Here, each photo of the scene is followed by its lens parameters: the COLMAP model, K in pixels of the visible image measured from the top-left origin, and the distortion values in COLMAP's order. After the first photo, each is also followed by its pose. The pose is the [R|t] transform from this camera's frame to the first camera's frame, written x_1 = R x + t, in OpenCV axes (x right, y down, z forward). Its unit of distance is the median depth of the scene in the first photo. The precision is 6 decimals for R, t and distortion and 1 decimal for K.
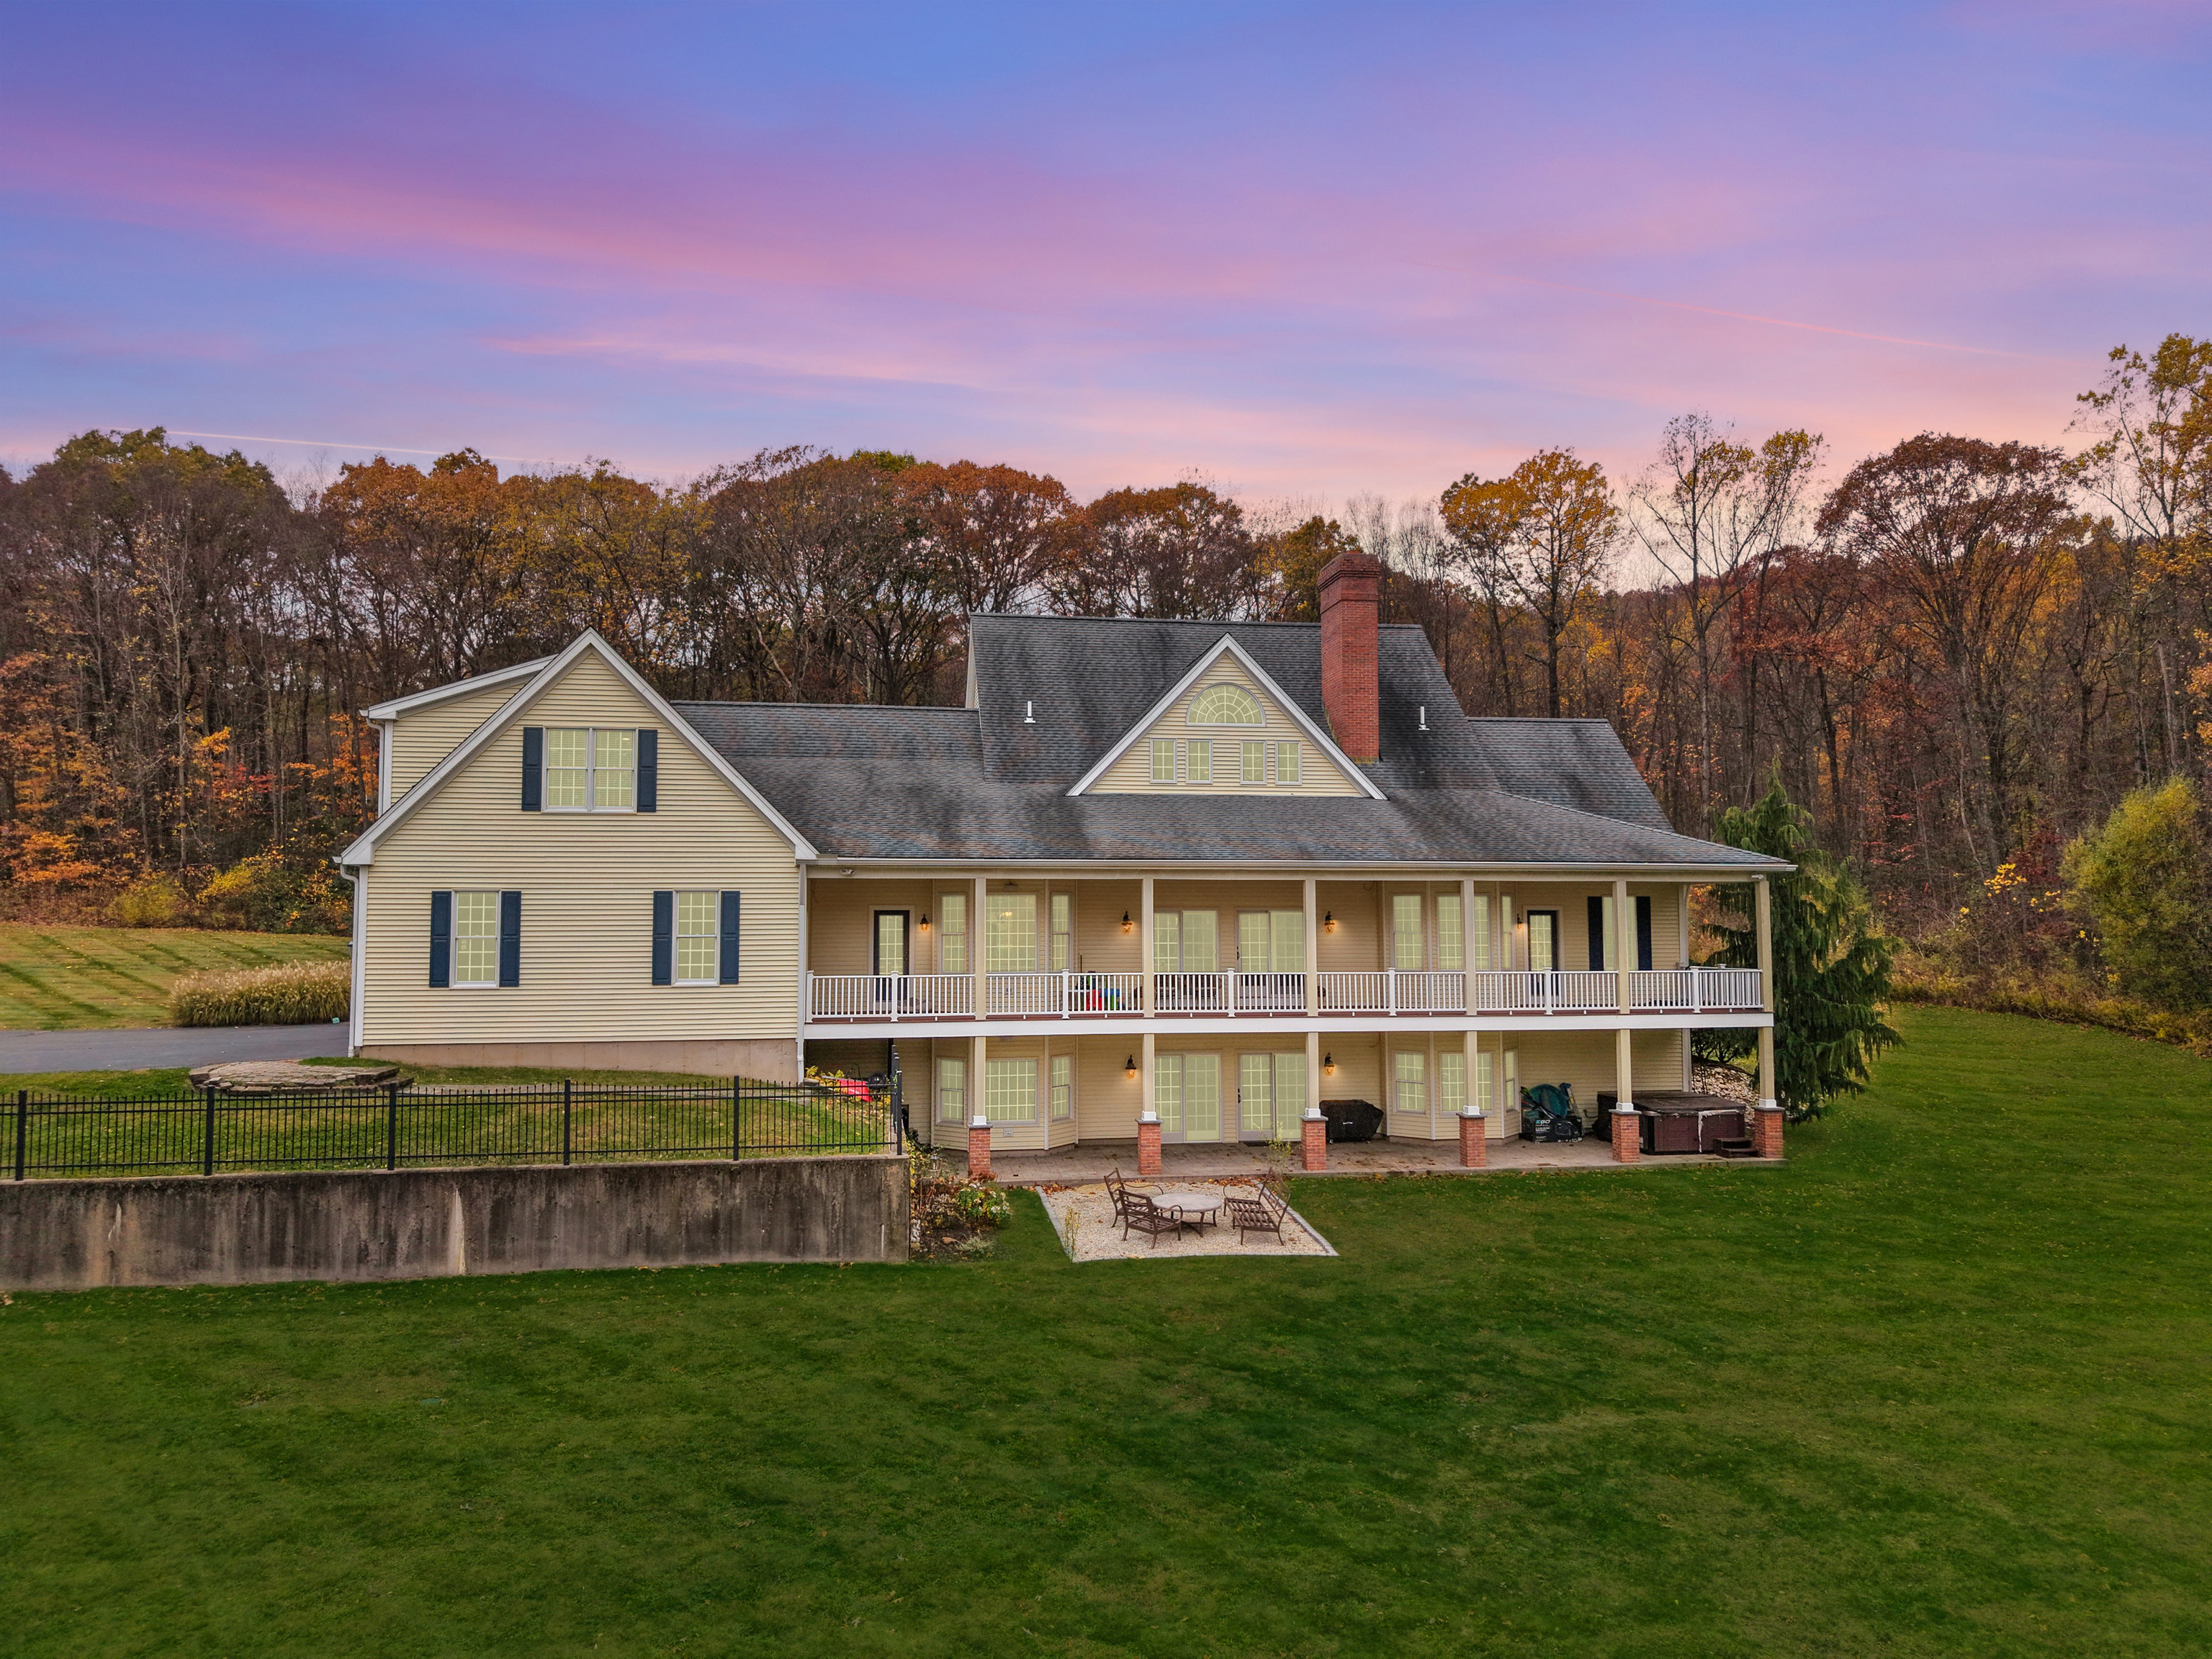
lens RADIAL K [[1473.1, 0, 1124.6], [0, 1473.1, 831.4], [0, 0, 1]] dist [-0.002569, 0.000832]
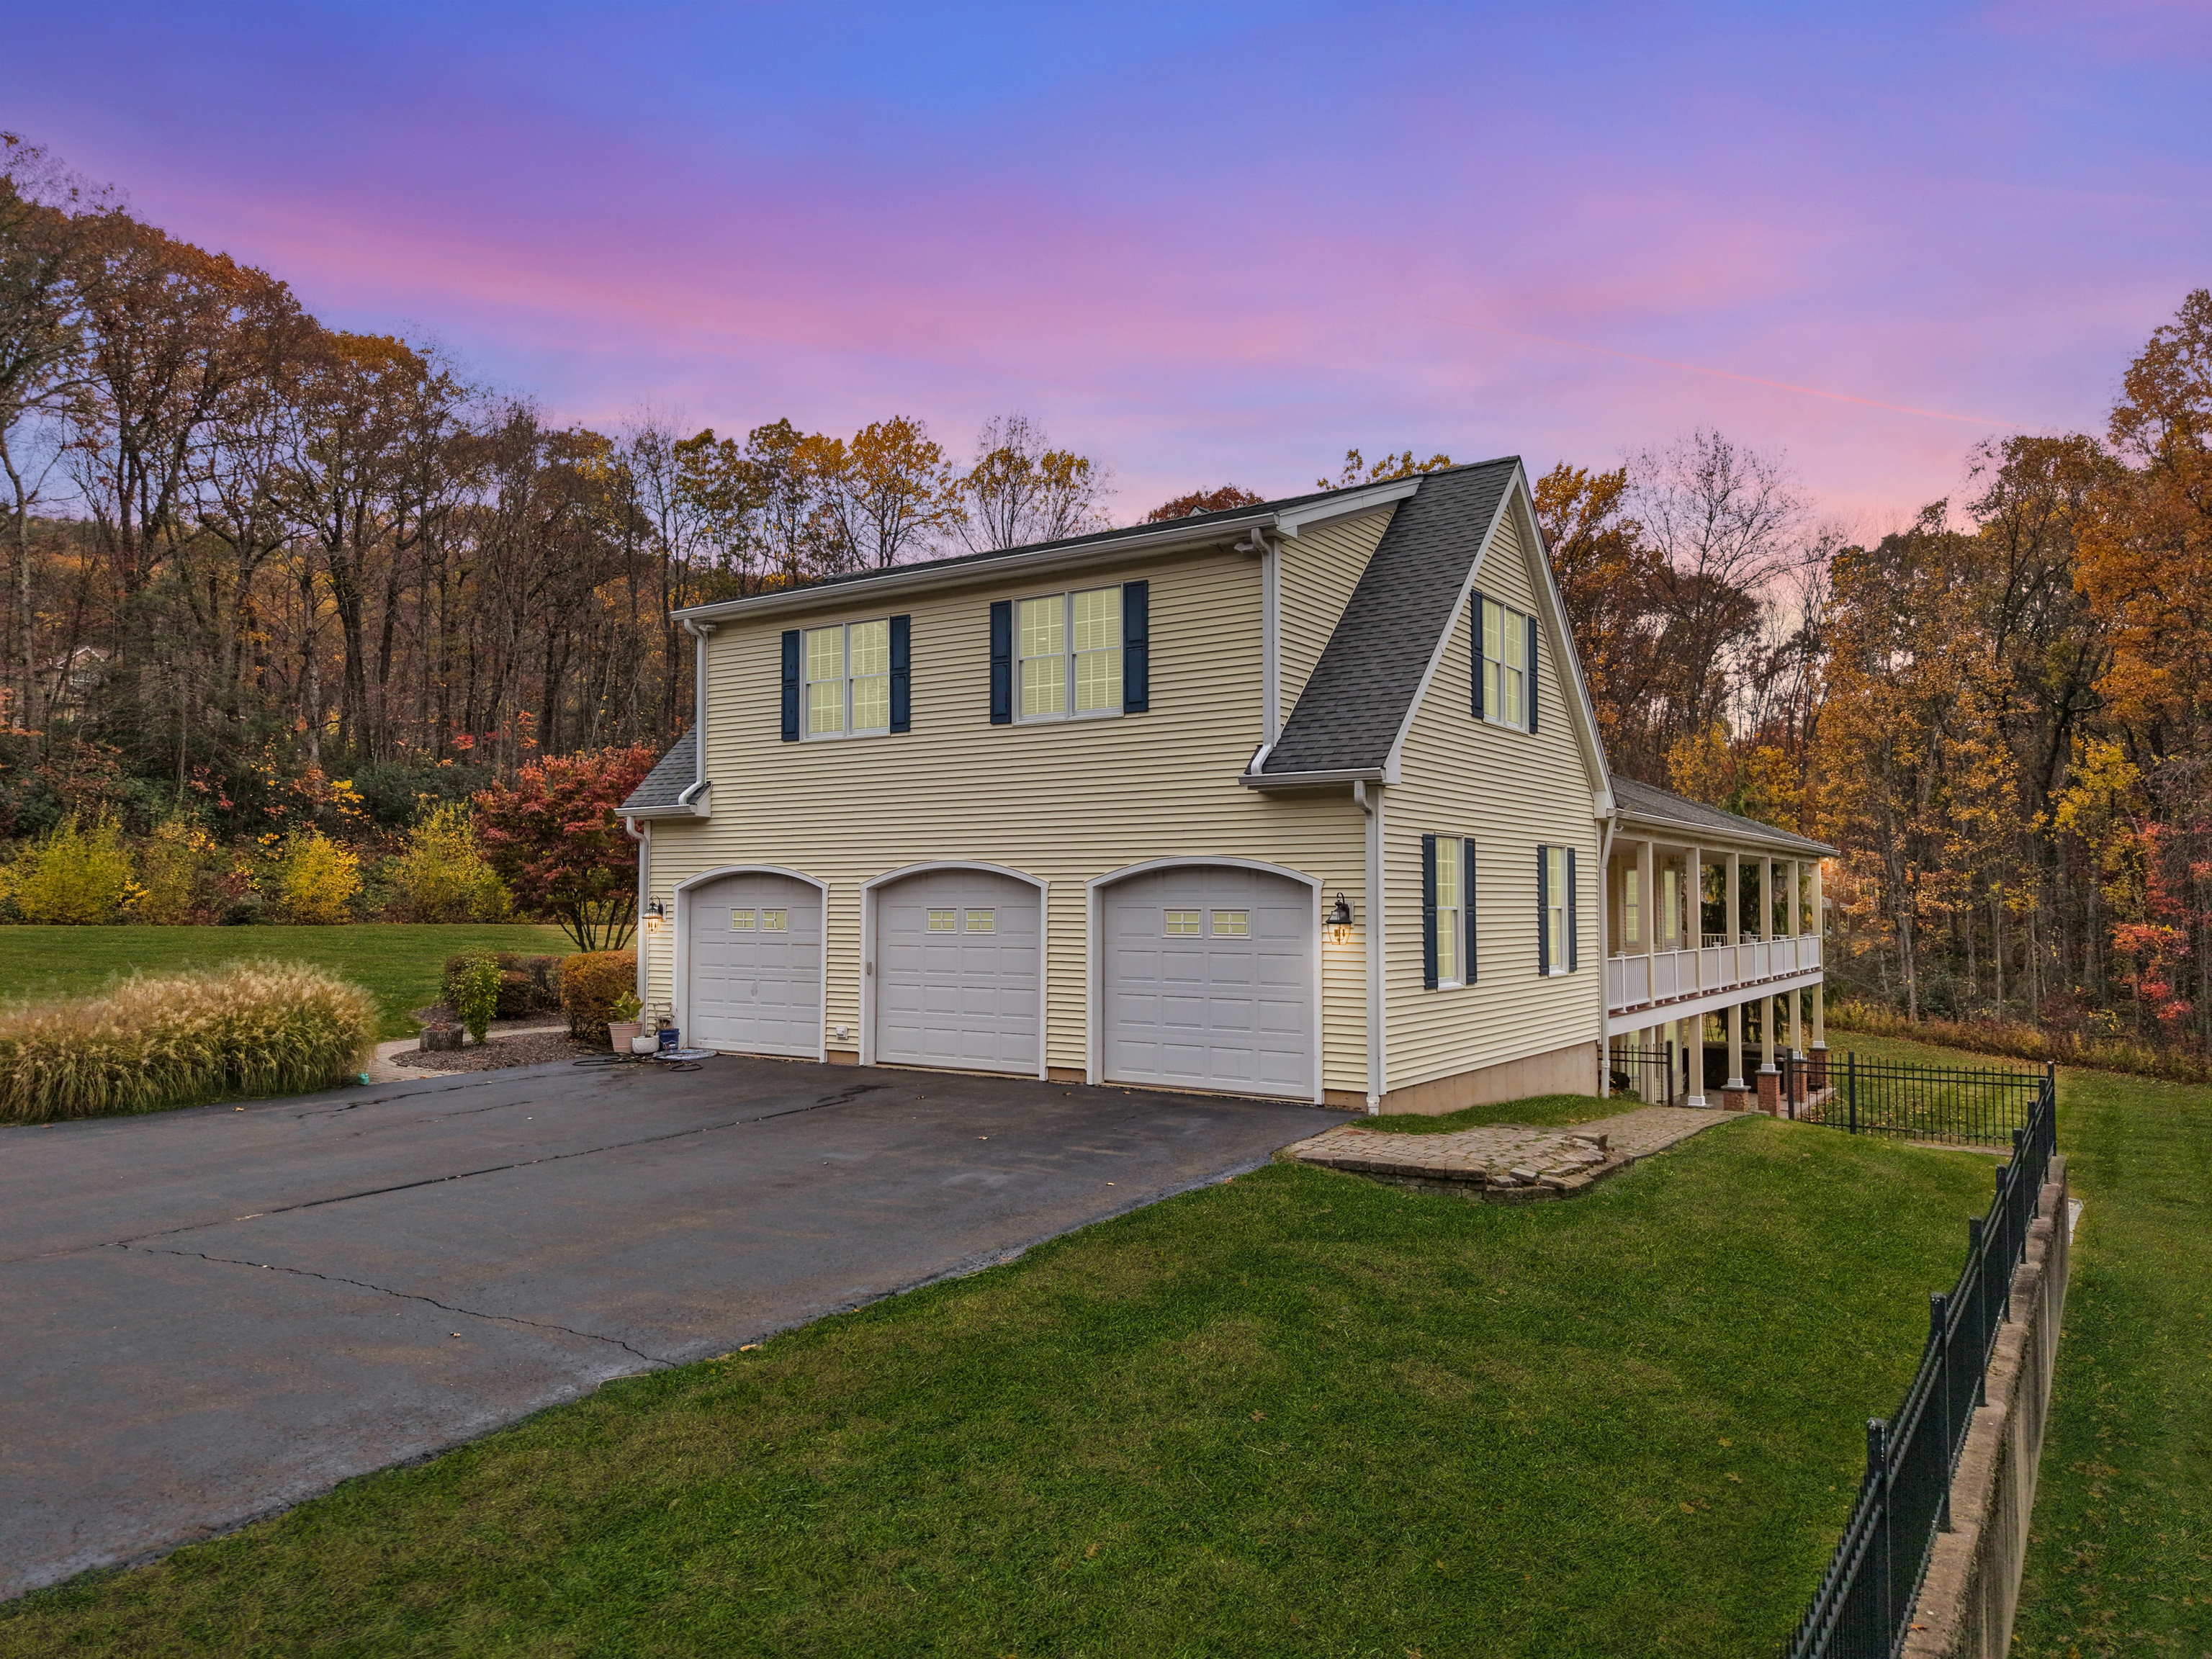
lens RADIAL K [[1473.1, 0, 1124.6], [0, 1473.1, 831.4], [0, 0, 1]] dist [-0.002569, 0.000832]
pose [[0.682561, 0.038416, 0.729818, -0.990218], [-0.049570, 0.998751, -0.006212, 0.049138], [-0.729145, -0.031937, 0.683613, 0.664425]]
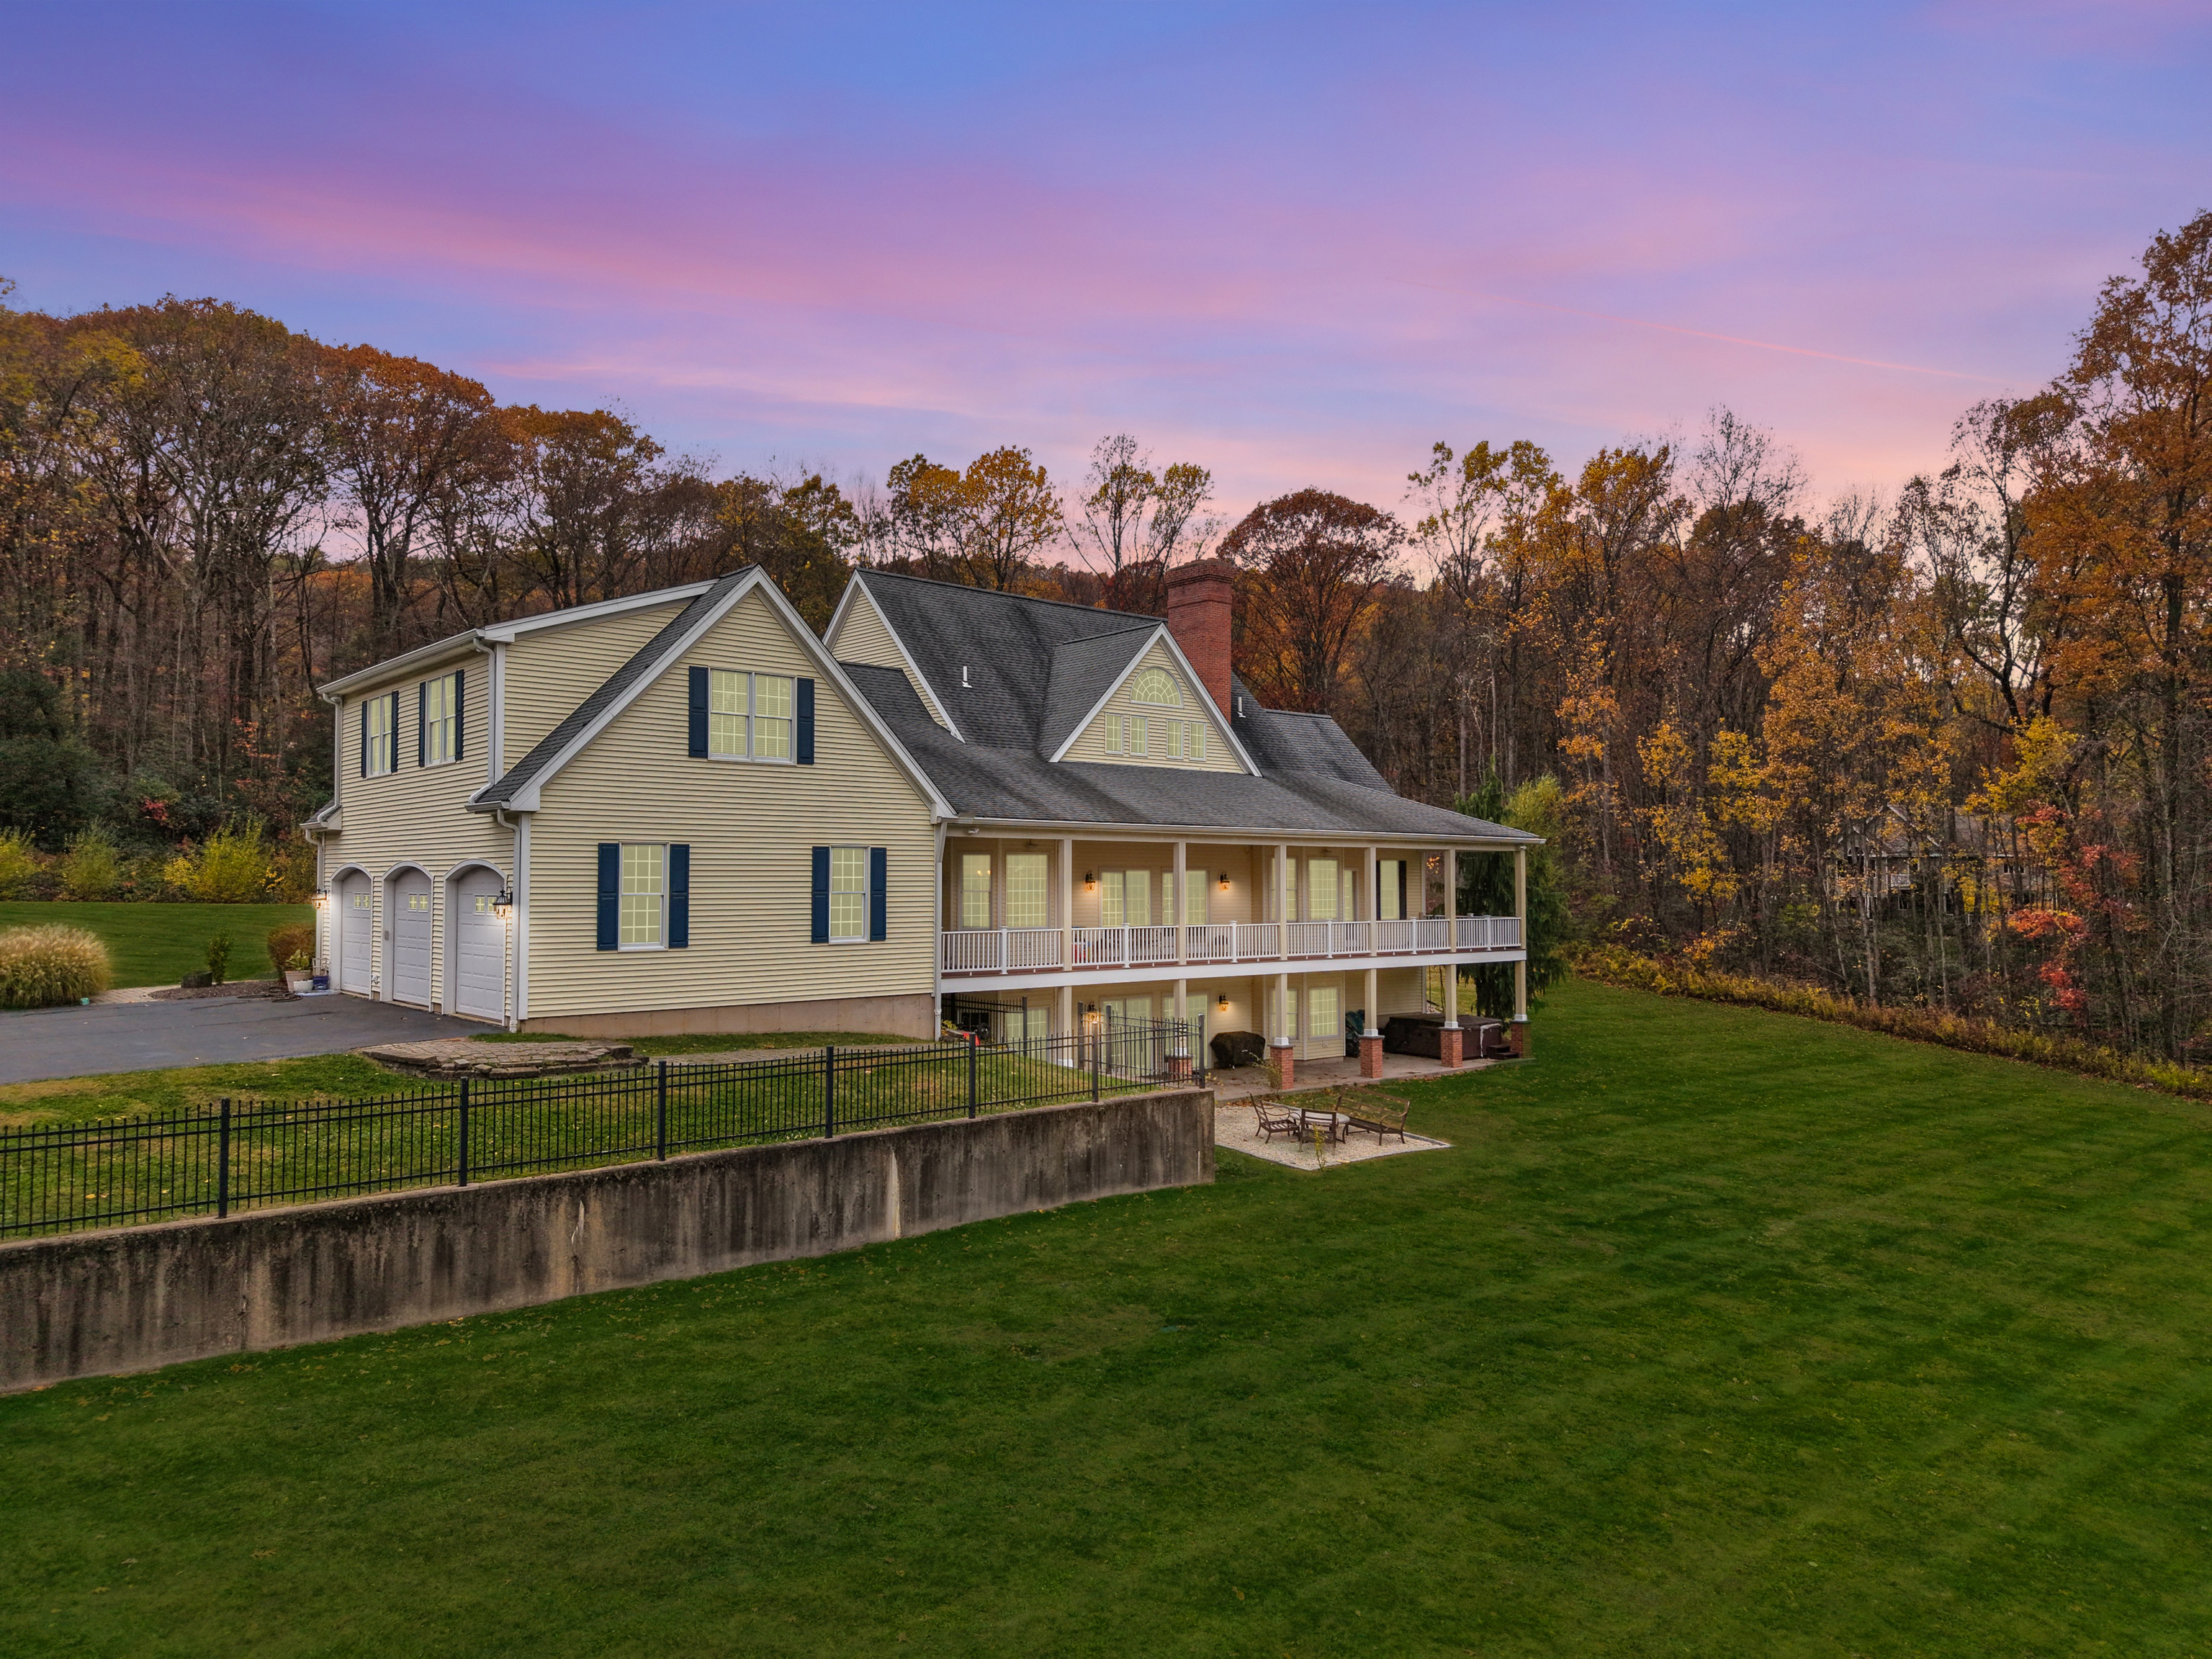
lens RADIAL K [[1473.1, 0, 1124.6], [0, 1473.1, 831.4], [0, 0, 1]] dist [-0.002569, 0.000832]
pose [[0.846082, 0.021153, 0.532633, -0.660873], [-0.036479, 0.999168, 0.018265, 0.005687], [-0.531803, -0.034884, 0.846149, 0.076487]]
